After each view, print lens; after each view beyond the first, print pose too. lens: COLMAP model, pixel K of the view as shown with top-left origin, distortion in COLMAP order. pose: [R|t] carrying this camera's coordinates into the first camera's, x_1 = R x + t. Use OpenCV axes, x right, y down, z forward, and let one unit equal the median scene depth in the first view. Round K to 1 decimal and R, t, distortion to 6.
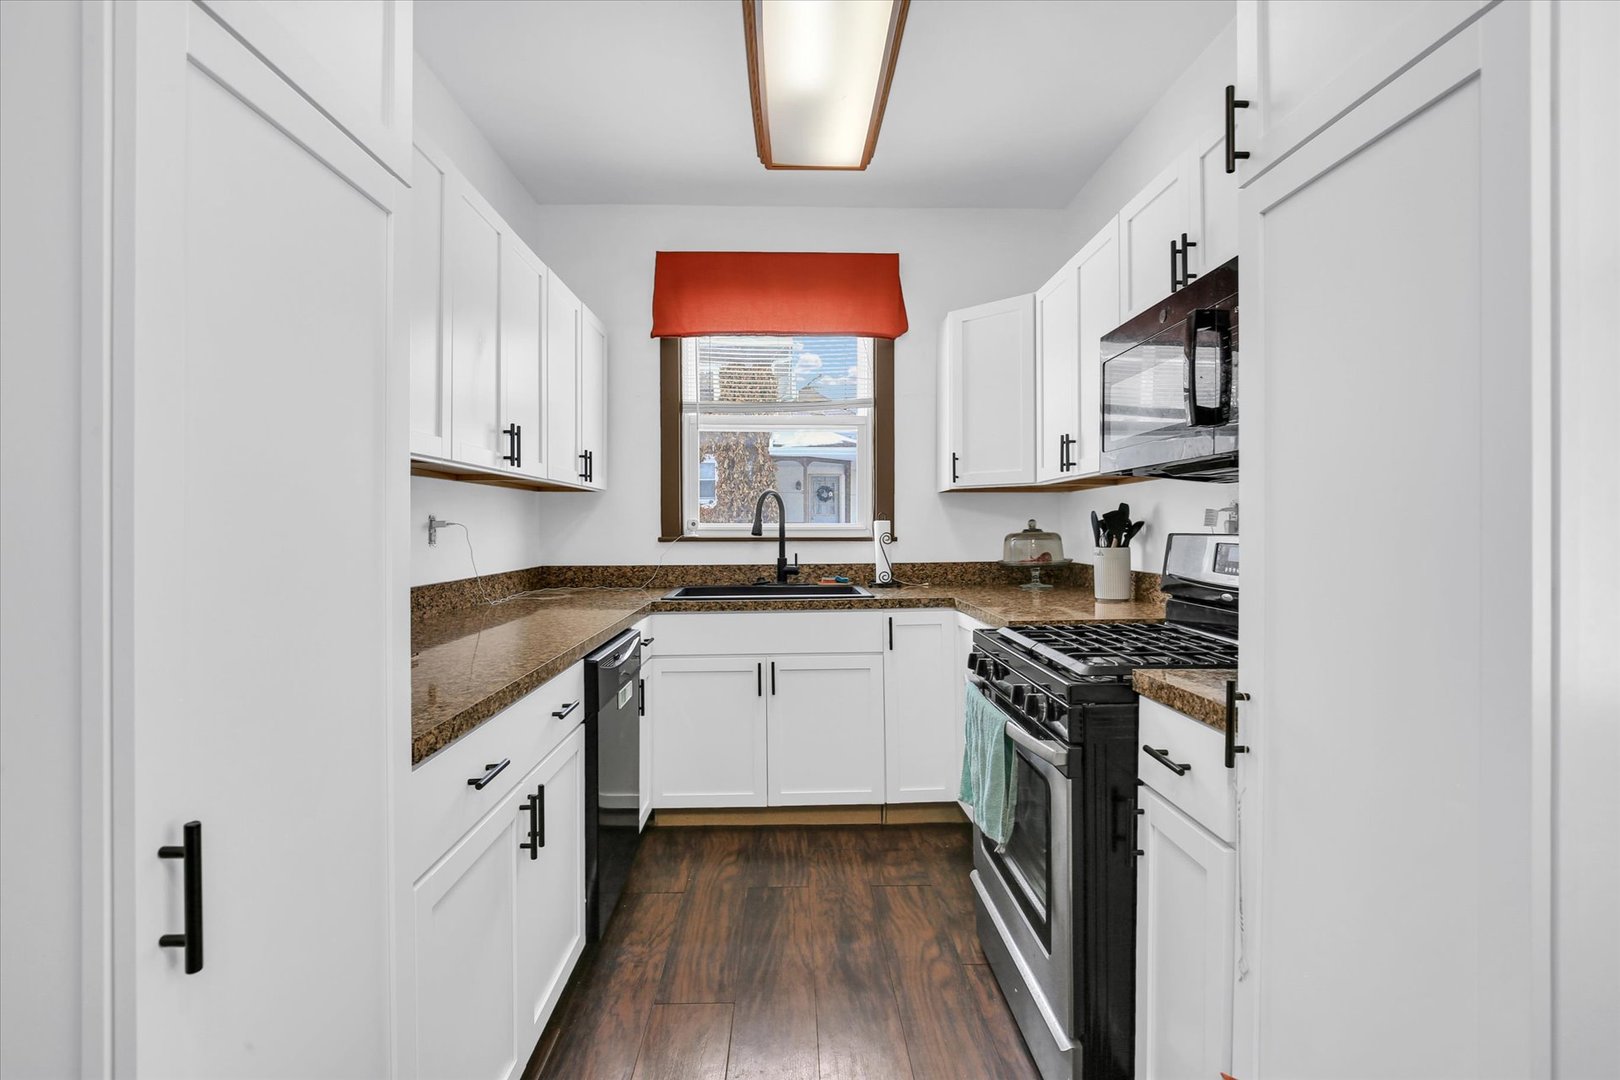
lens RADIAL K [[752.3, 0, 808.3], [0, 752.3, 539.4], [0, 0, 1]] dist [-0.019453, 0.000450]
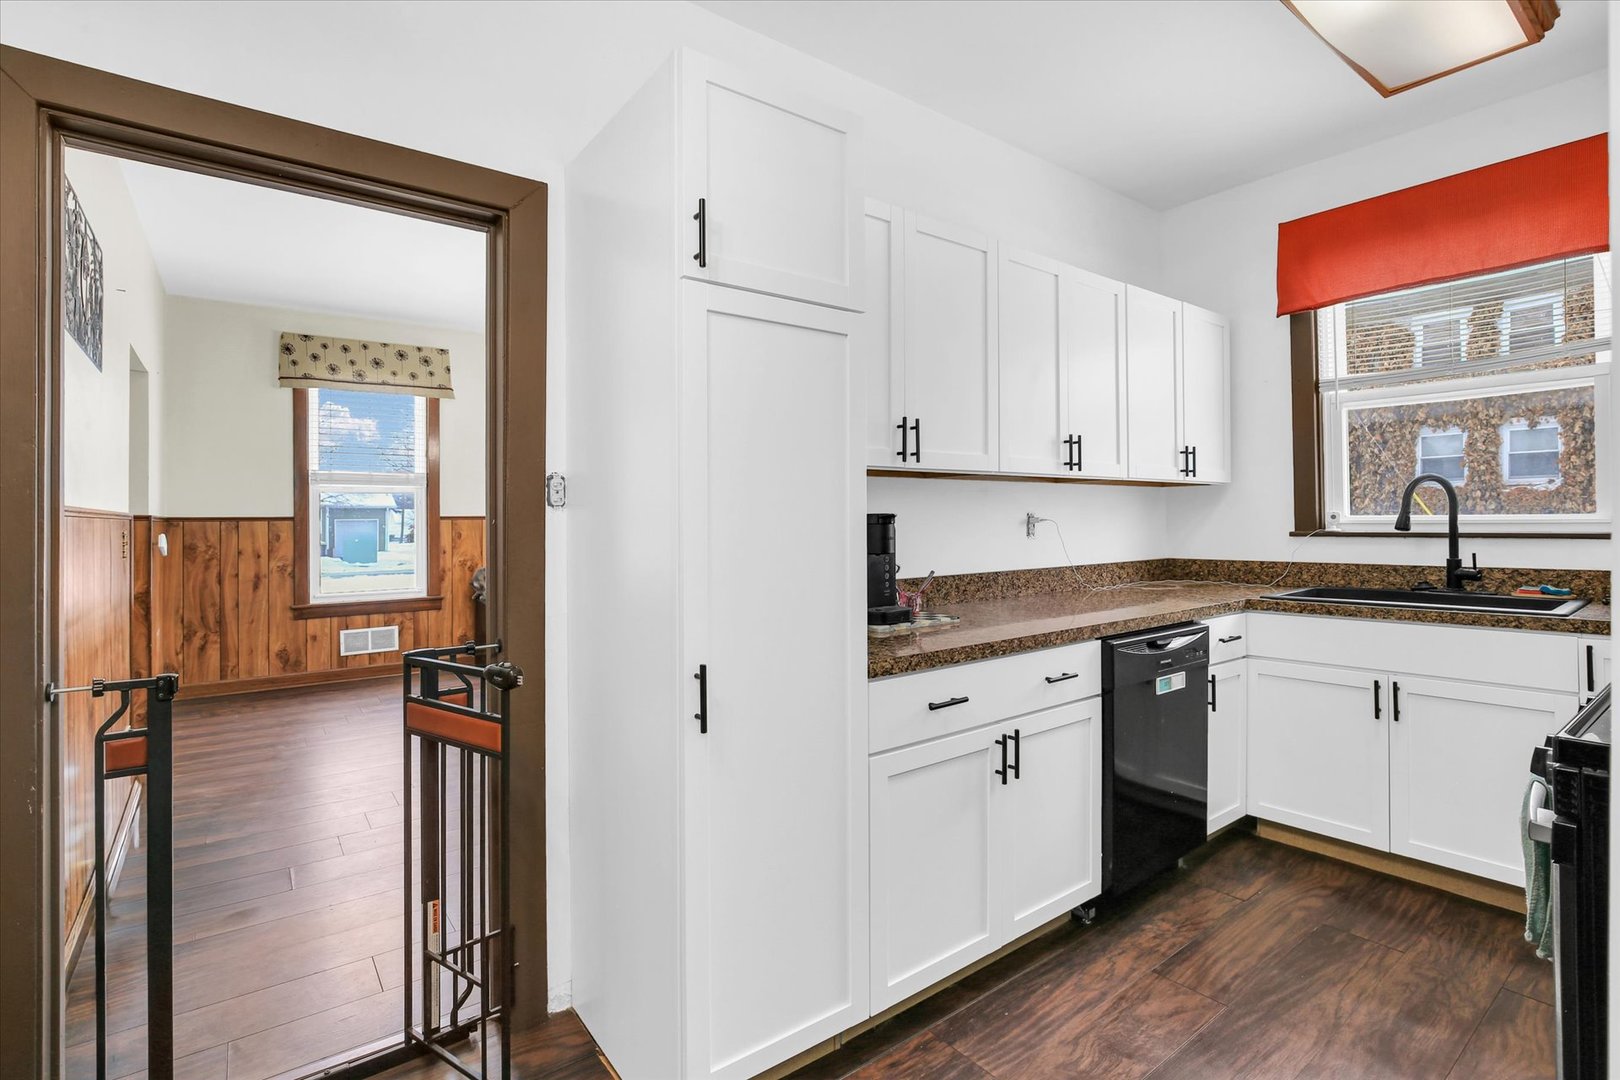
lens RADIAL K [[752.3, 0, 818.2], [0, 752.3, 532.7], [0, 0, 1]] dist [-0.019453, 0.000450]
pose [[0.601344, 0.008059, -0.798950, 0.225620], [-0.005565, 0.999967, 0.005898, -0.004421], [0.798971, 0.000899, 0.601369, -0.013243]]
